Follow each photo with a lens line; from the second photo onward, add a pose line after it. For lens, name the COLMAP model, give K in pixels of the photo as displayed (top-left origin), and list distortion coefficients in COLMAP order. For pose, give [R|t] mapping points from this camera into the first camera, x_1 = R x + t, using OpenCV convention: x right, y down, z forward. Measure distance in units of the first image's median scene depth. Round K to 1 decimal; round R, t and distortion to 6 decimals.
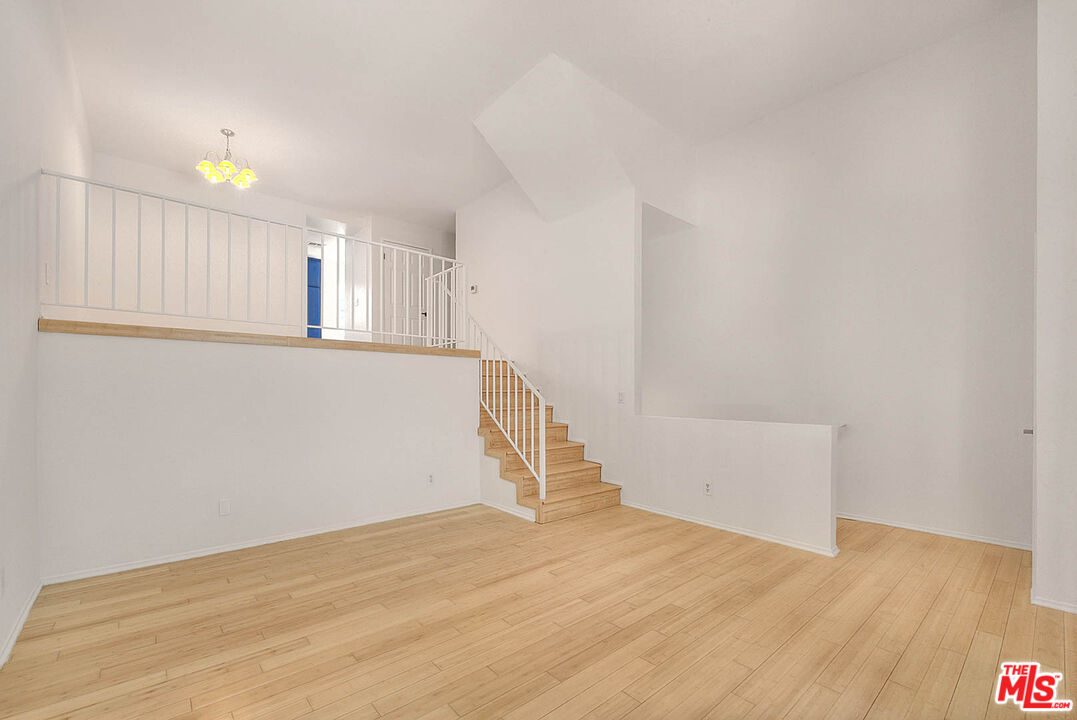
lens RADIAL K [[457.8, 0, 538.5], [0, 457.8, 385.6], [0, 0, 1]] dist [-0.002305, -0.000389]
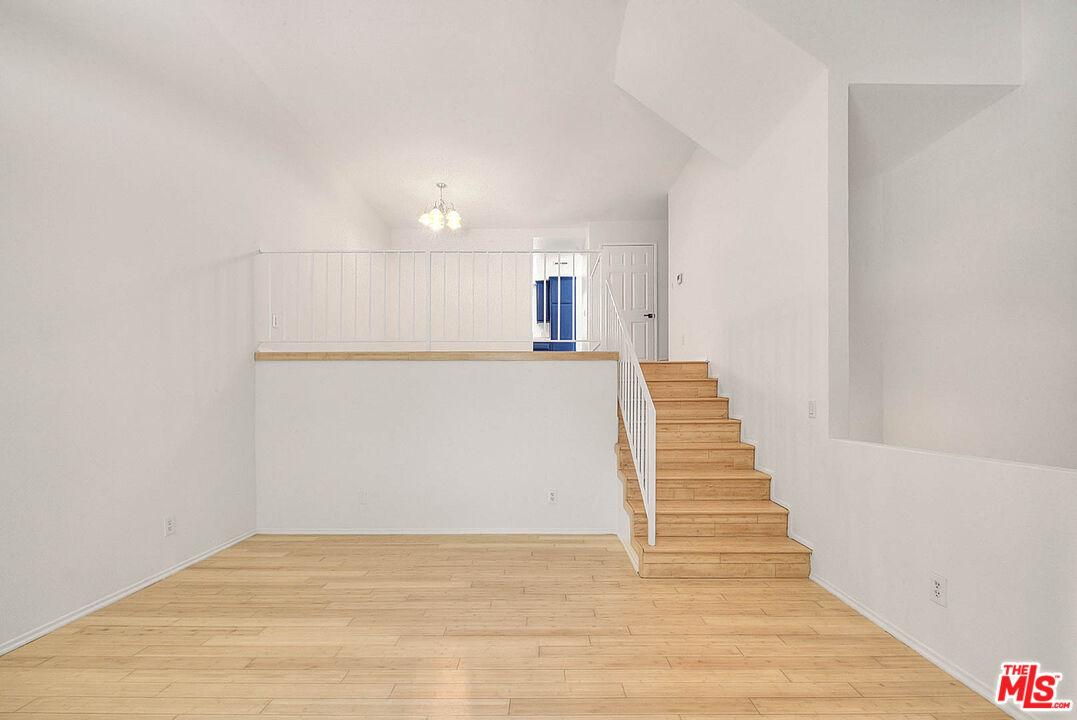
lens RADIAL K [[456.2, 0, 539.8], [0, 456.2, 398.9], [0, 0, 1]] dist [-0.005213, -0.000692]
pose [[0.749466, -0.005448, -0.662021, 0.365813], [0.011812, 0.999917, 0.005144, 0.005054], [0.661938, -0.011675, 0.749468, 0.328883]]
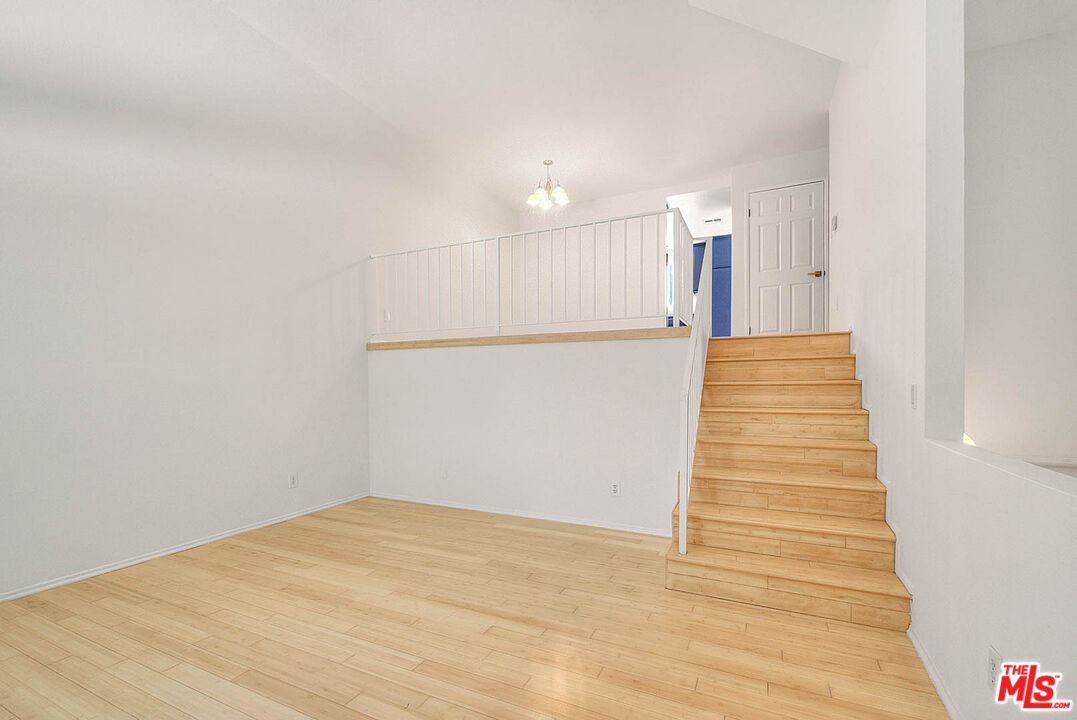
lens RADIAL K [[493.7, 0, 513.5], [0, 493.7, 391.0], [0, 0, 1]] dist [0.002955, -0.000118]
pose [[0.365447, 0.012109, -0.930753, 0.563090], [0.015064, 0.999707, 0.018920, 0.006009], [0.930710, -0.020936, 0.365158, 0.535305]]
